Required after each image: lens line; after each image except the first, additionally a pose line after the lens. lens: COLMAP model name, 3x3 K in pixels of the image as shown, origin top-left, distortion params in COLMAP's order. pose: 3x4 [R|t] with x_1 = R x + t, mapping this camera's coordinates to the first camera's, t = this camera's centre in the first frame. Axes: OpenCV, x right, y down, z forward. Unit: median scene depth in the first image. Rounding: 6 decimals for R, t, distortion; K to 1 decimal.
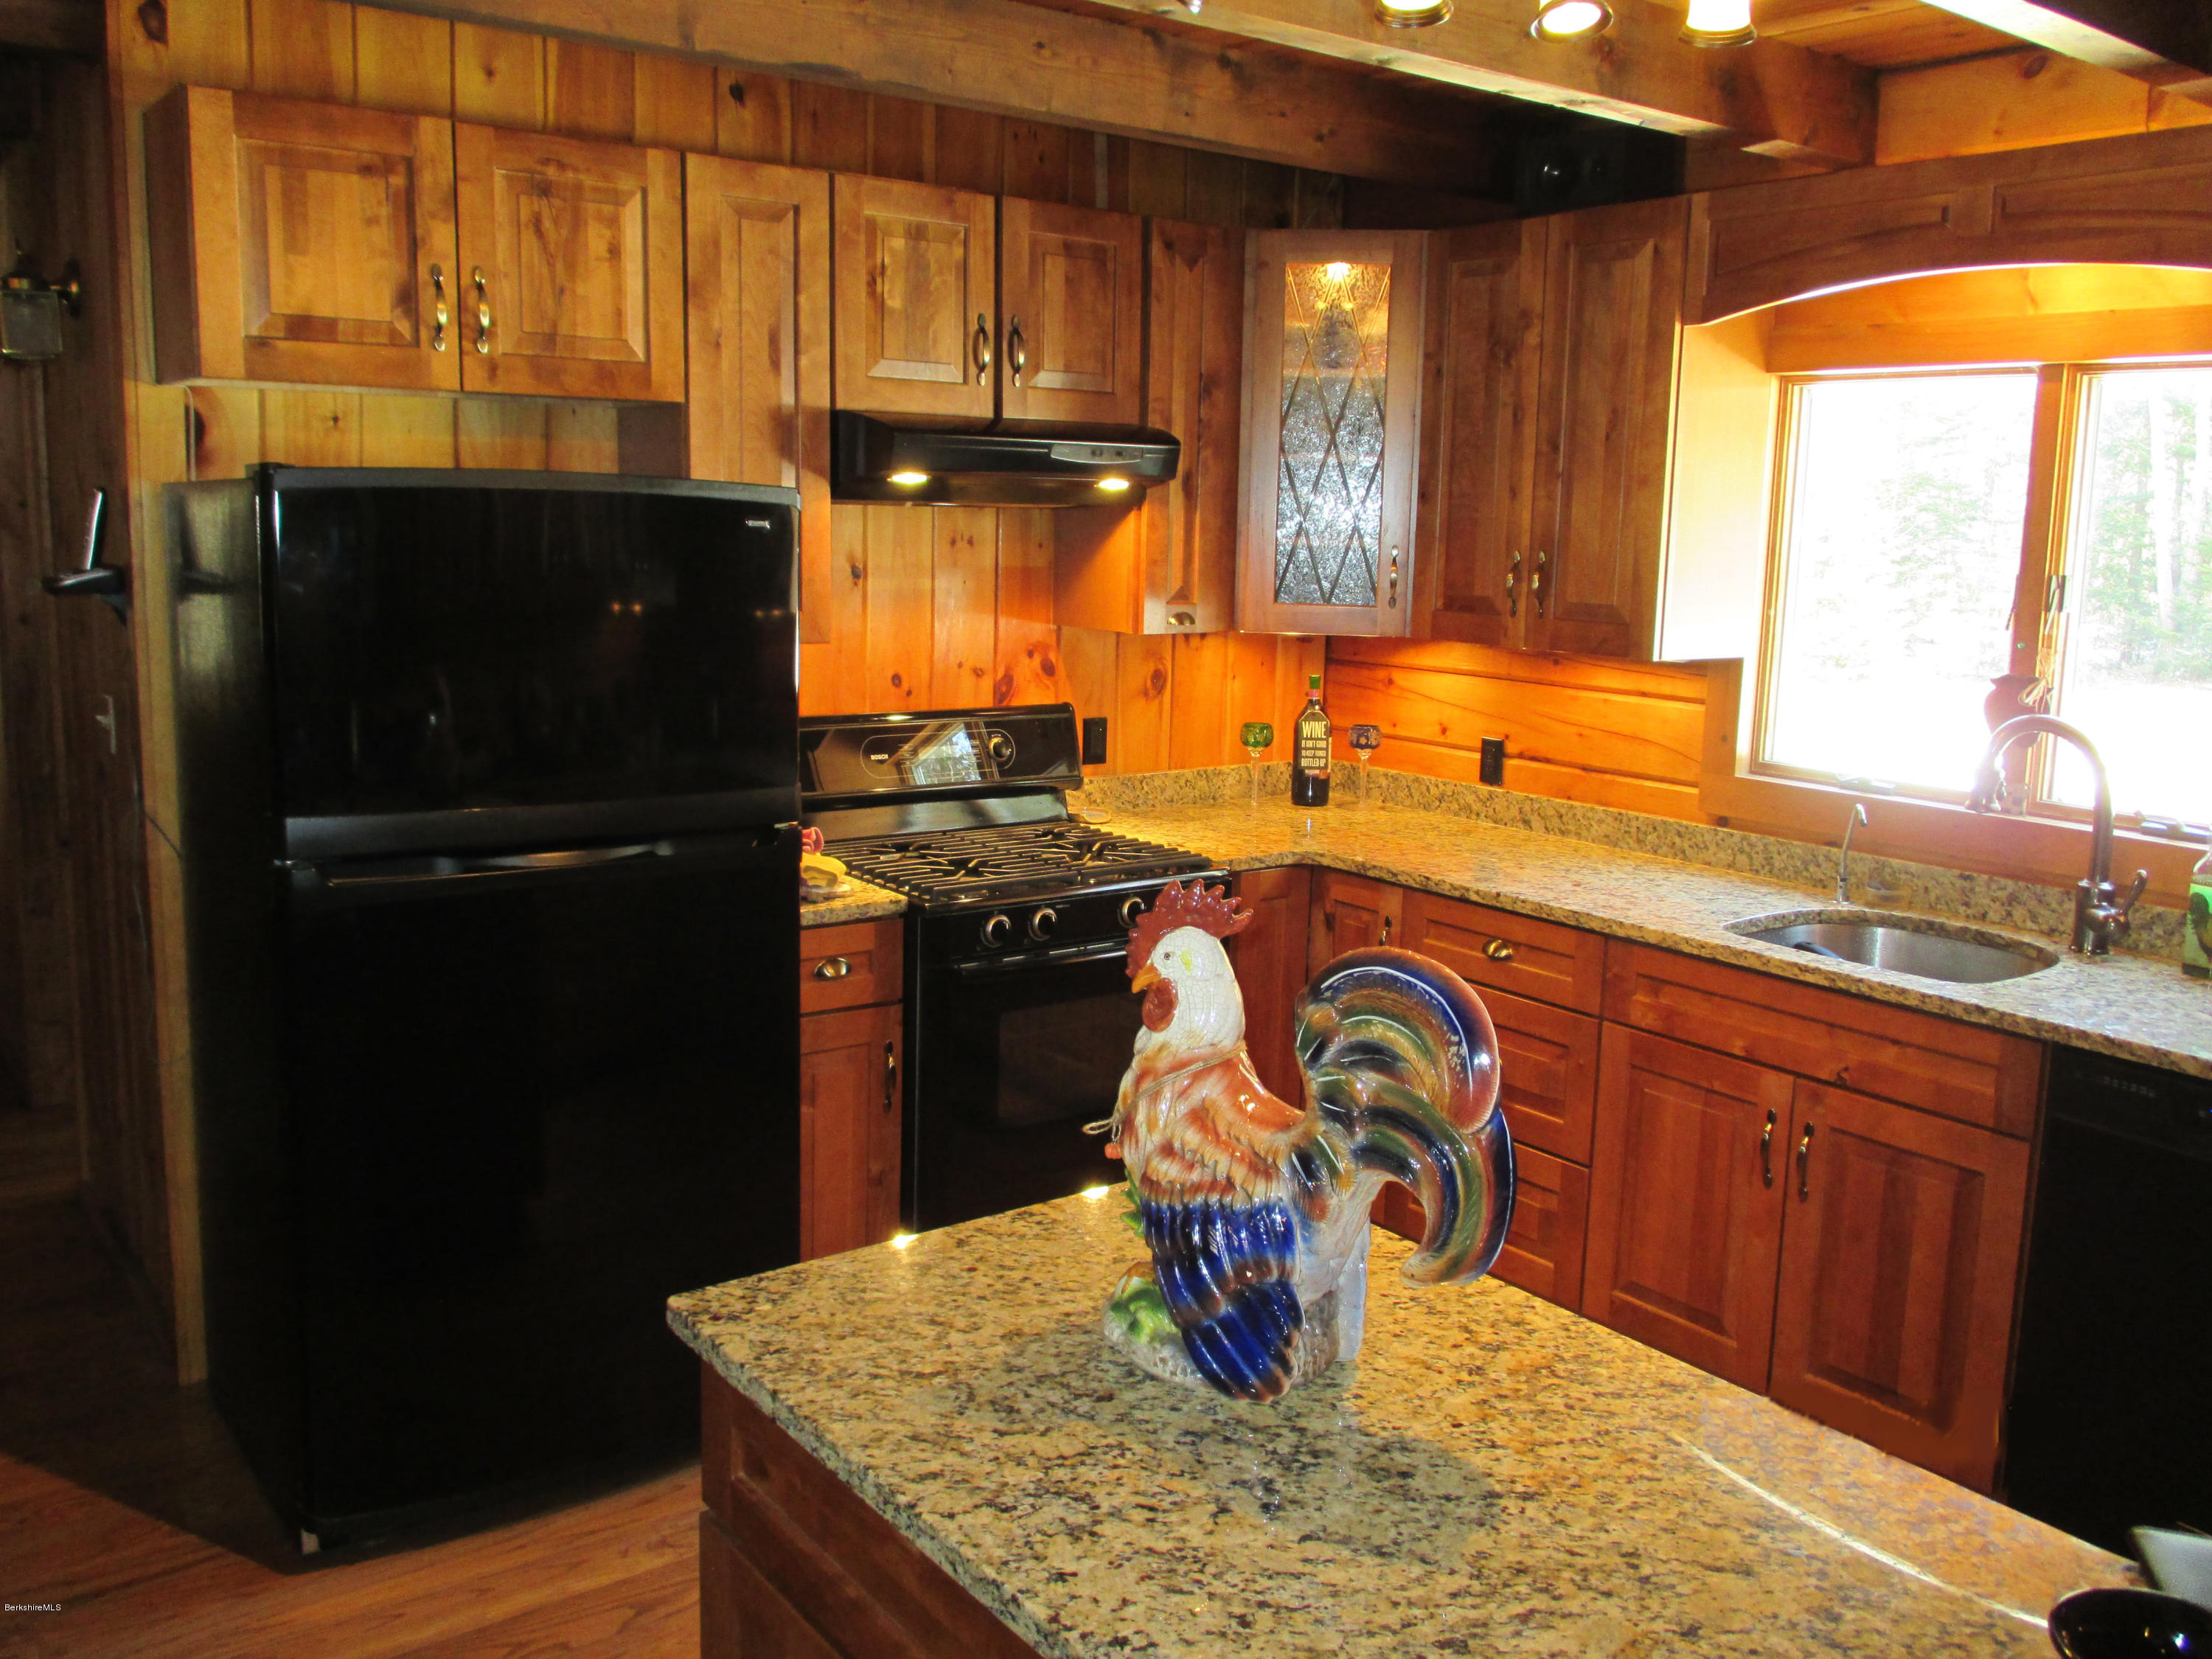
lens RADIAL K [[1852.8, 0, 1109.4], [0, 1852.8, 817.8], [0, 0, 1]] dist [-0.015370, 0.001095]
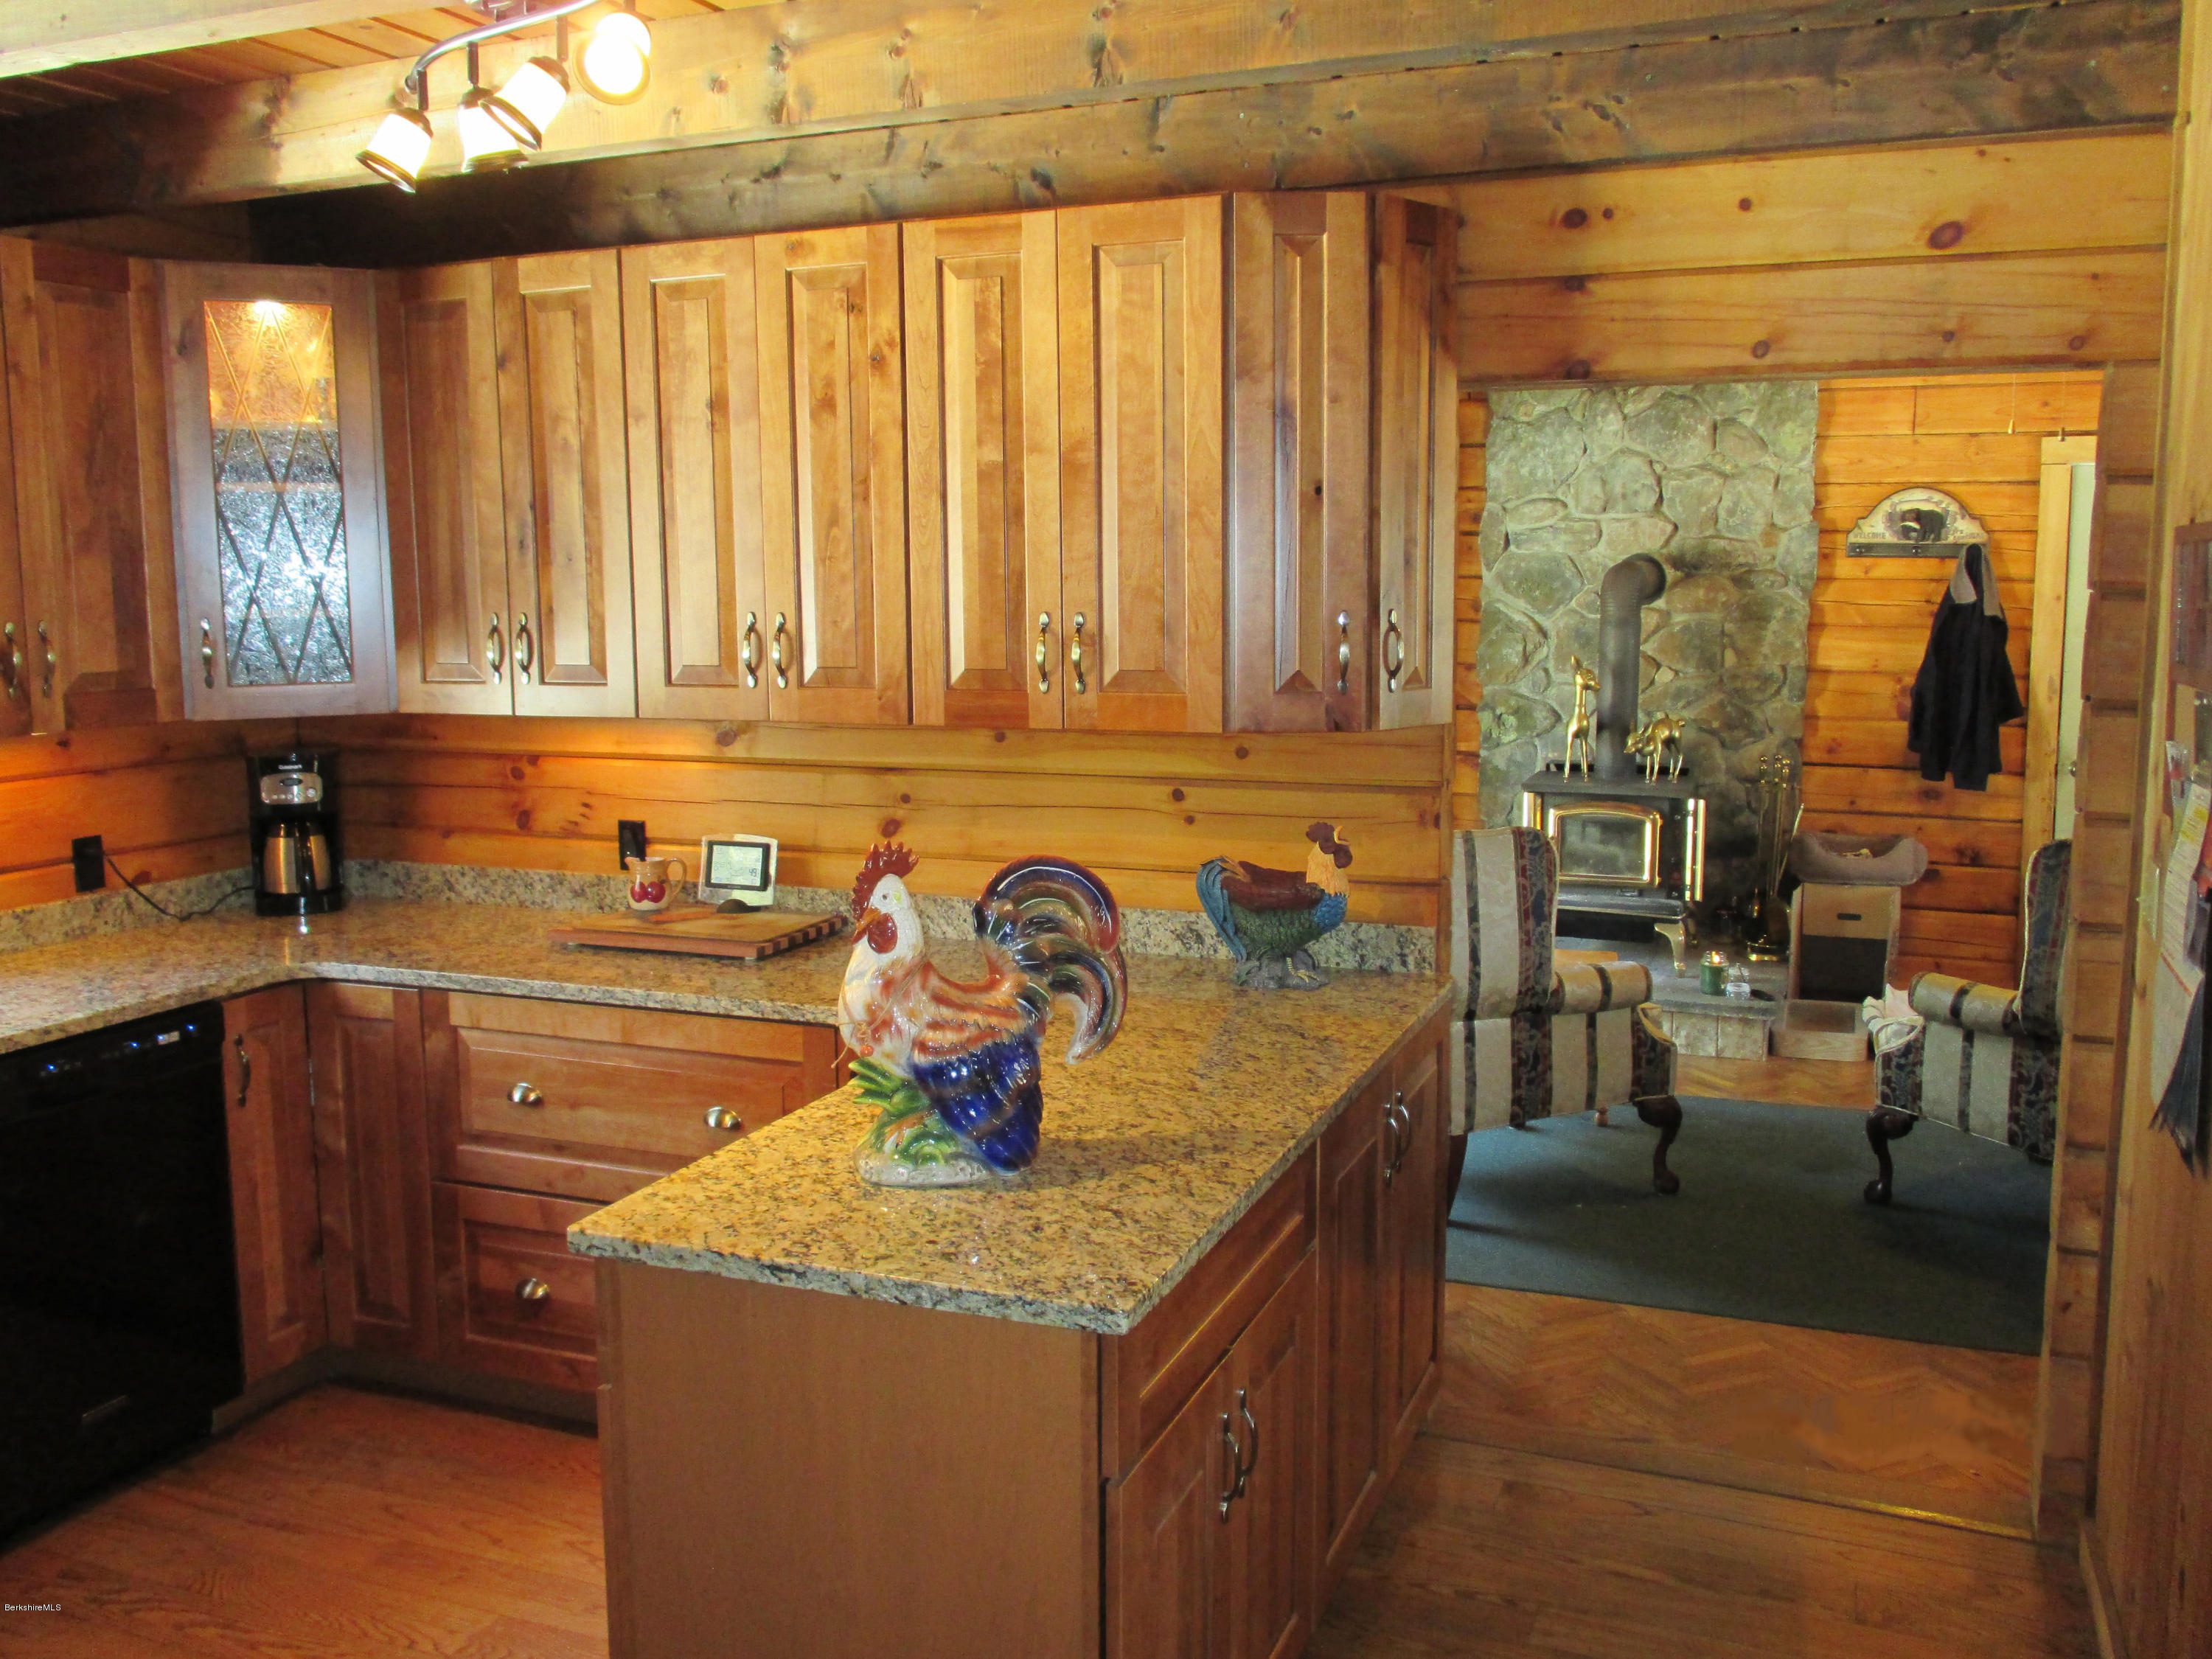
lens RADIAL K [[1852.8, 0, 1125.2], [0, 1852.8, 778.6], [0, 0, 1]] dist [-0.015370, 0.001095]
pose [[-0.520573, -0.118698, 0.845526, -1.179920], [0.131287, 0.967385, 0.216635, -0.293253], [-0.843663, 0.223781, -0.488011, 1.534136]]
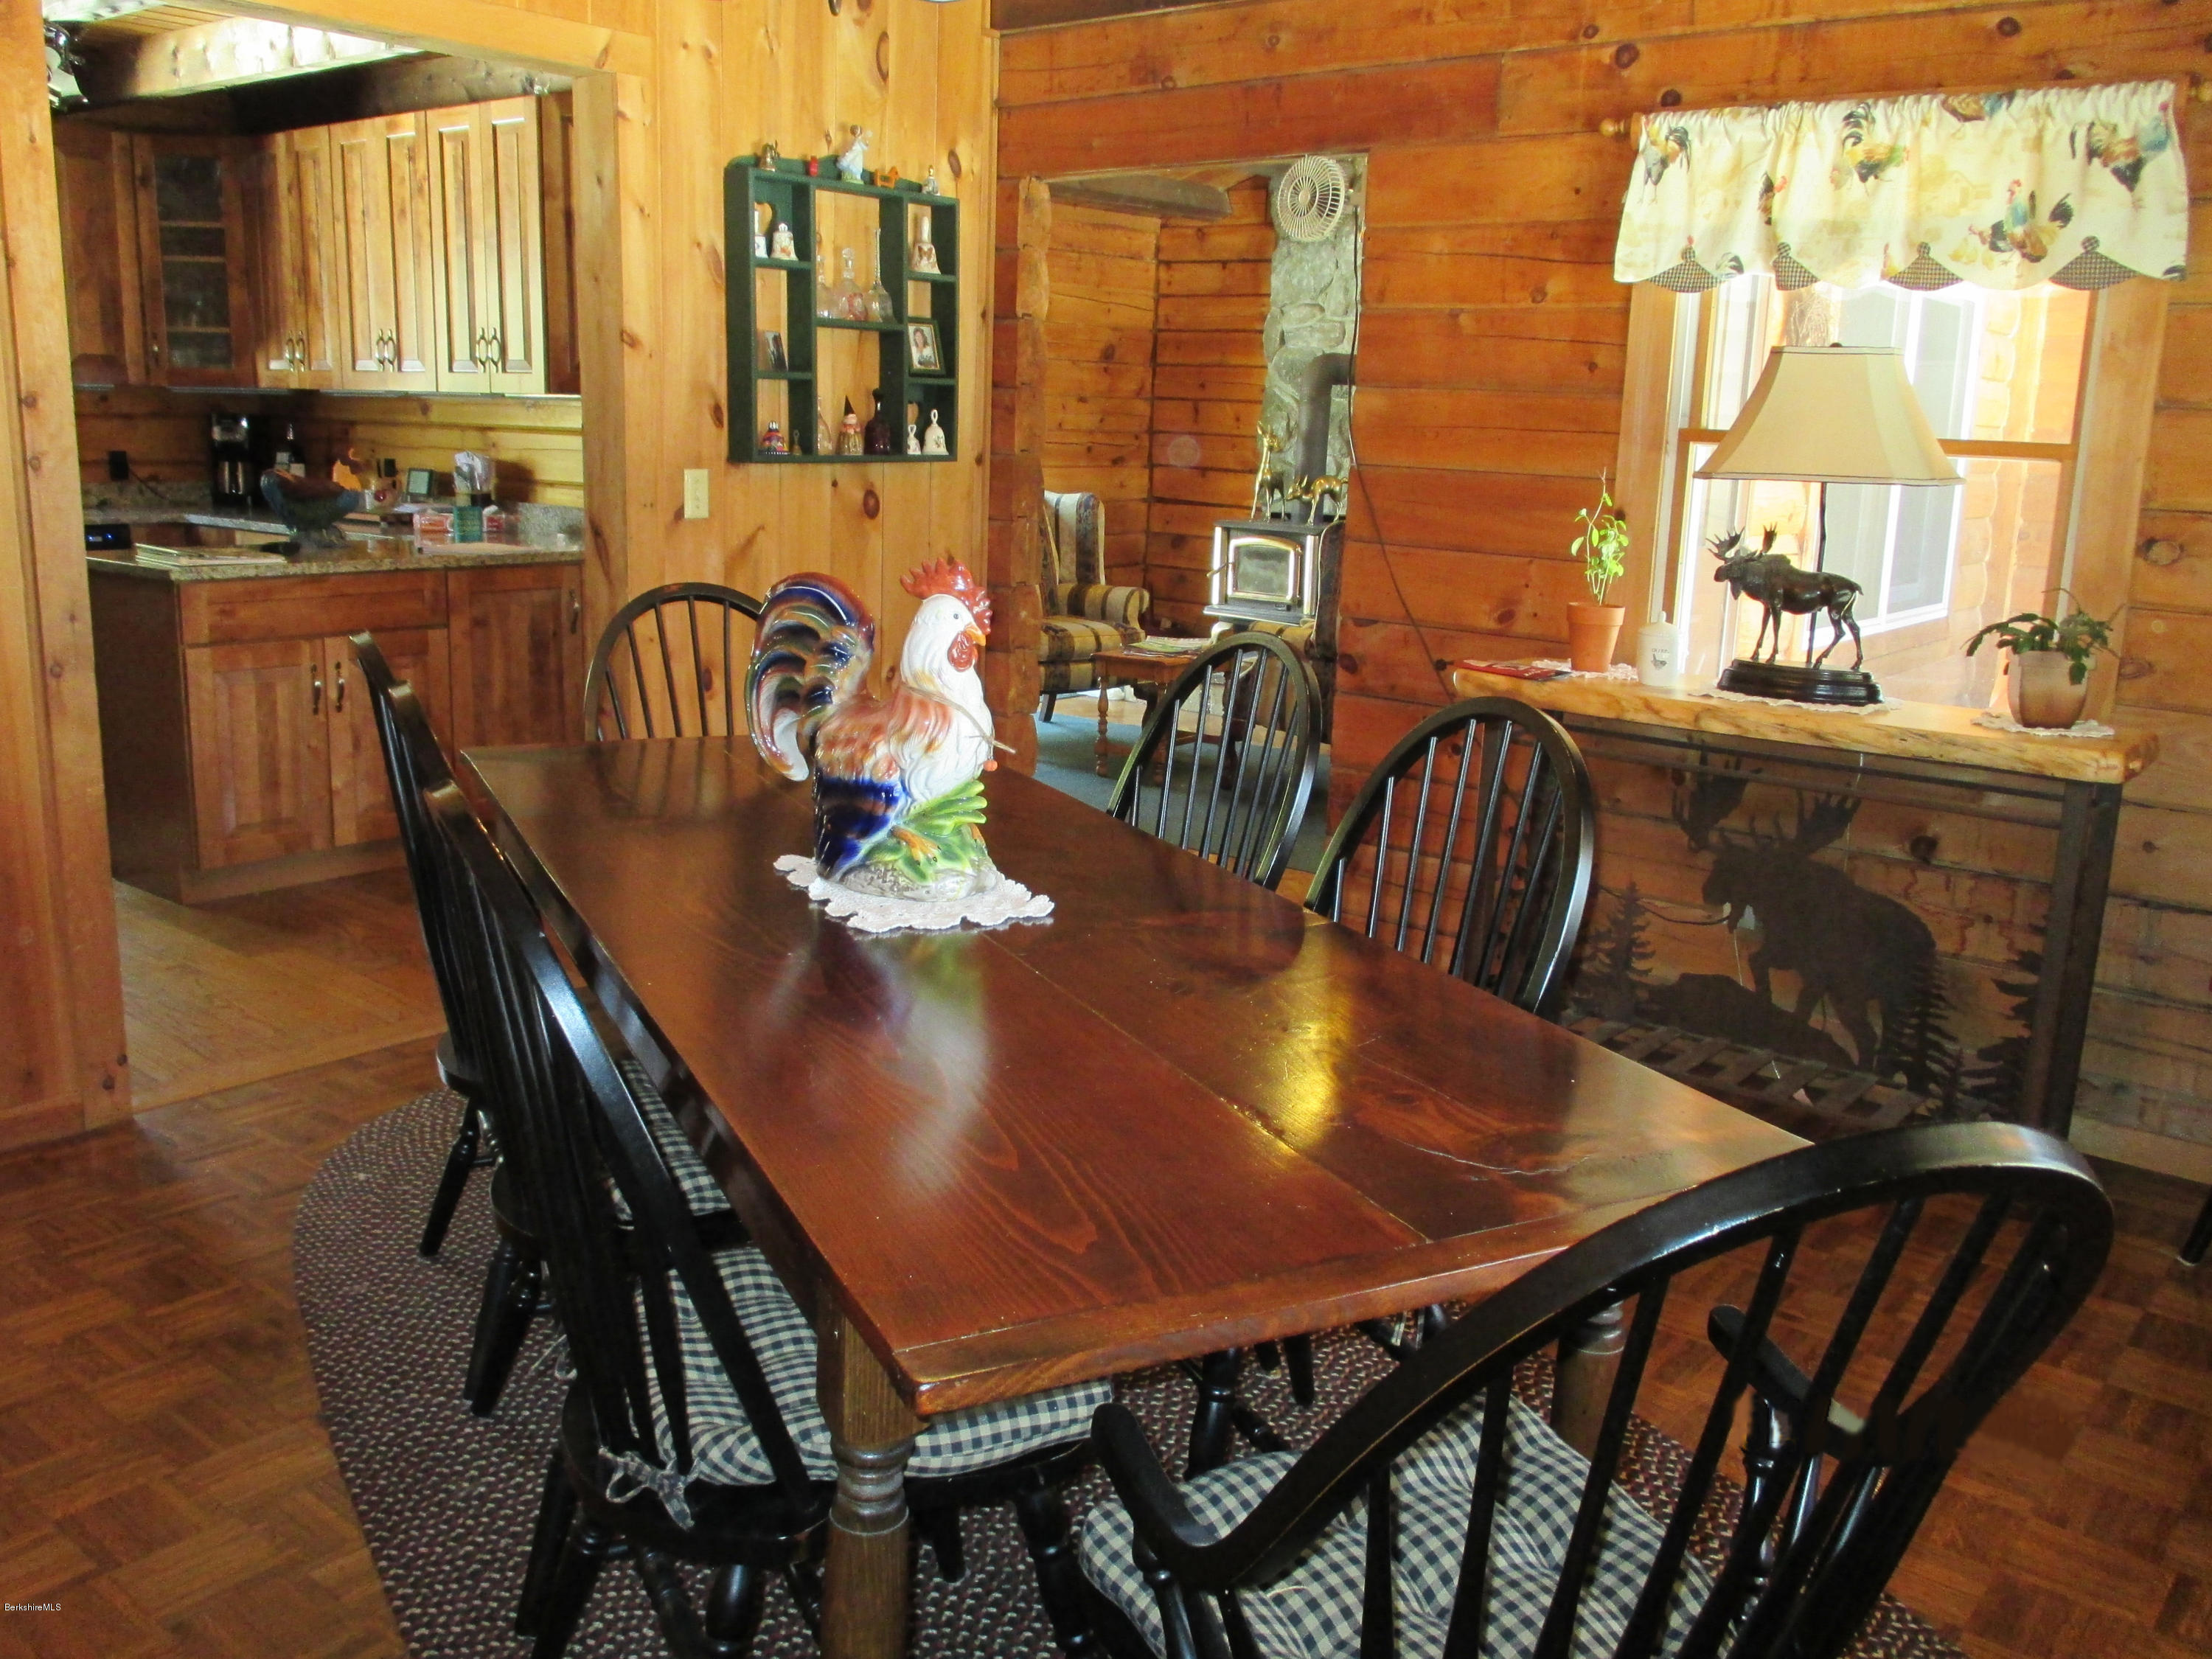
lens RADIAL K [[1852.8, 0, 1127.3], [0, 1852.8, 796.3], [0, 0, 1]] dist [-0.015370, 0.001095]
pose [[-0.253466, -0.231963, 0.939121, -2.364856], [0.122305, 0.955348, 0.268981, -0.129276], [-0.959581, 0.183037, -0.213778, 0.878991]]
